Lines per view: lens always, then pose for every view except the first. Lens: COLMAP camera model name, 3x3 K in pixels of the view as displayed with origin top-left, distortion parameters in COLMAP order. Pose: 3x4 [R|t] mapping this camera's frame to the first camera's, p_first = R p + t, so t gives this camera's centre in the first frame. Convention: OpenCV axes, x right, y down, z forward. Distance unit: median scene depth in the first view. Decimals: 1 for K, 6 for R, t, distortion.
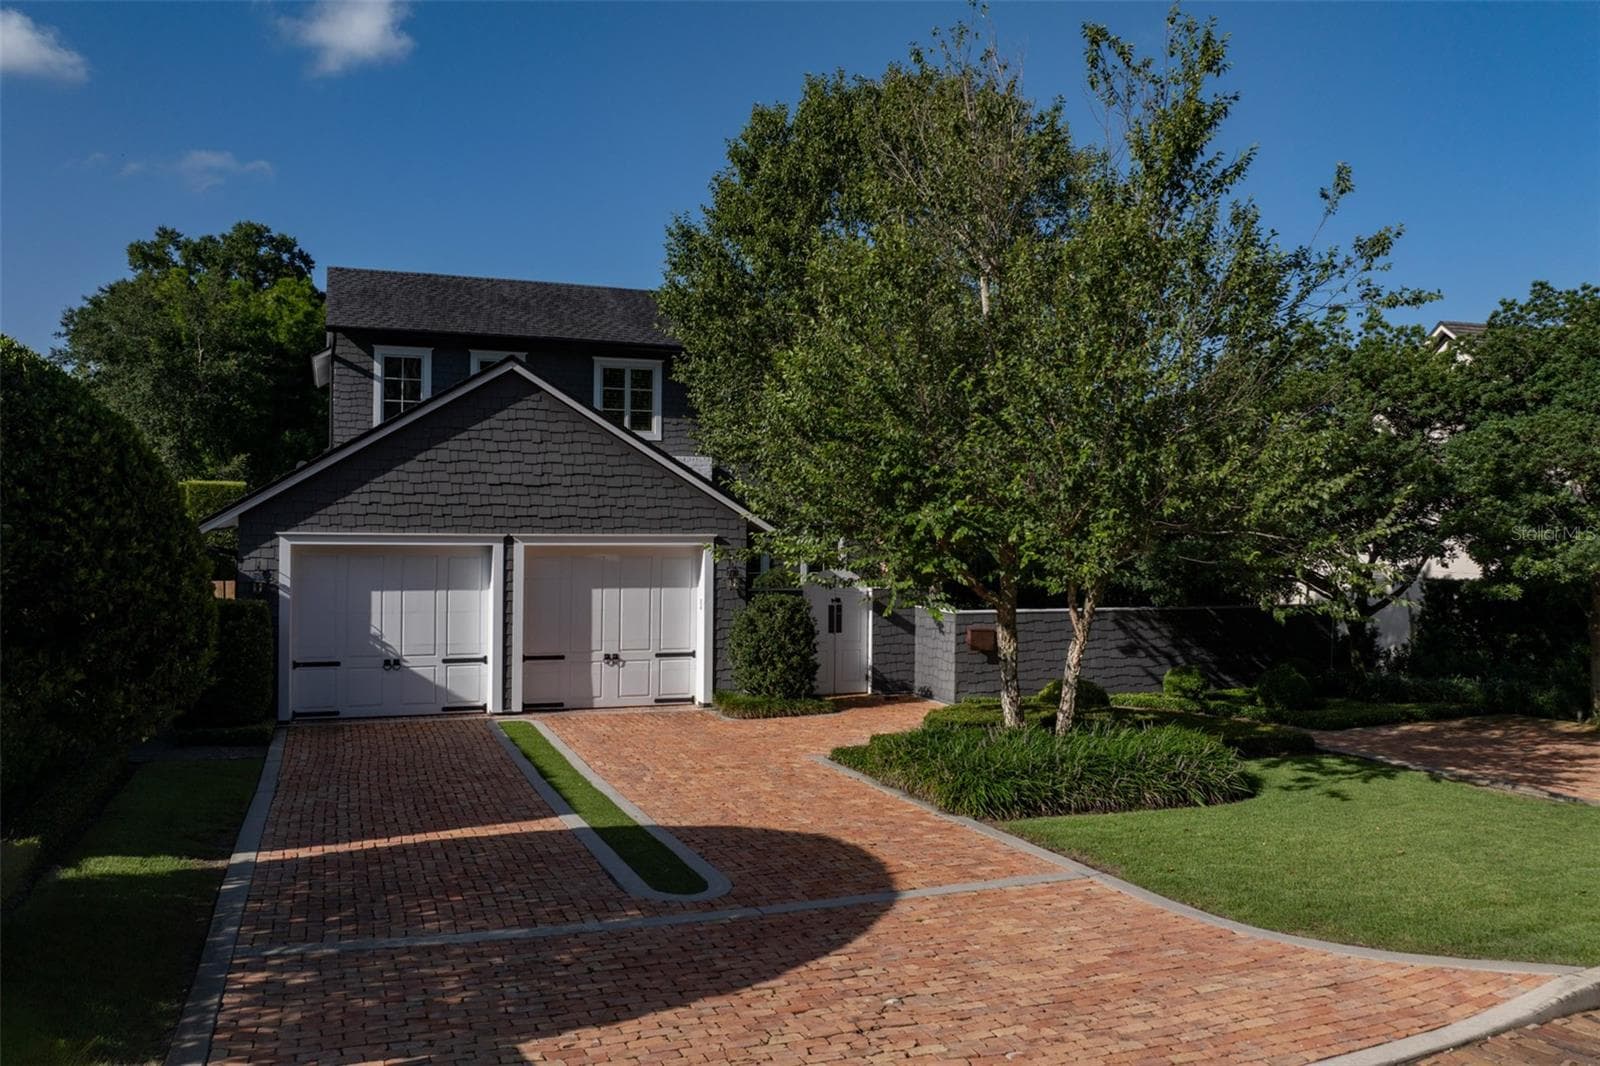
lens RADIAL K [[1193.9, 0, 712.0], [0, 1193.9, 558.3], [0, 0, 1]] dist [-0.038531, -0.007635]
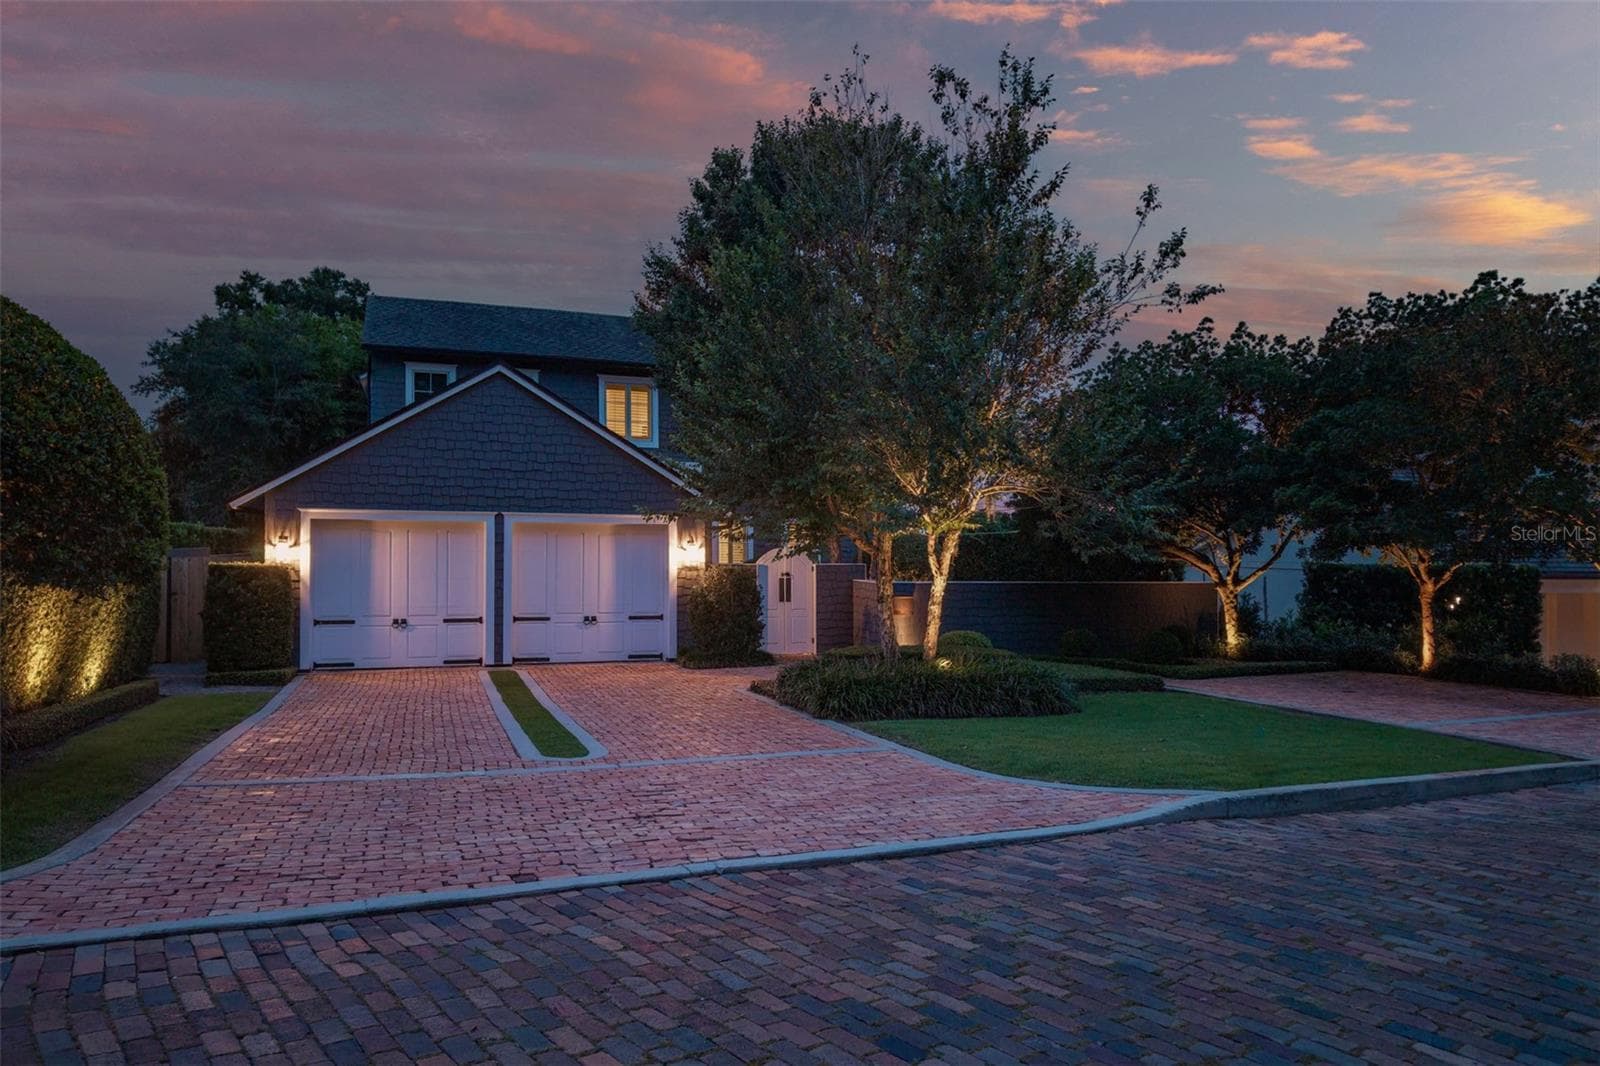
lens RADIAL K [[1074.7, 0, 753.7], [0, 1074.7, 576.7], [0, 0, 1]] dist [-0.006004, -0.013227]
pose [[0.999997, 0.001671, -0.001739, 0.125511], [-0.001673, 0.999998, -0.001276, 0.066389], [0.001737, 0.001279, 0.999998, -0.093266]]
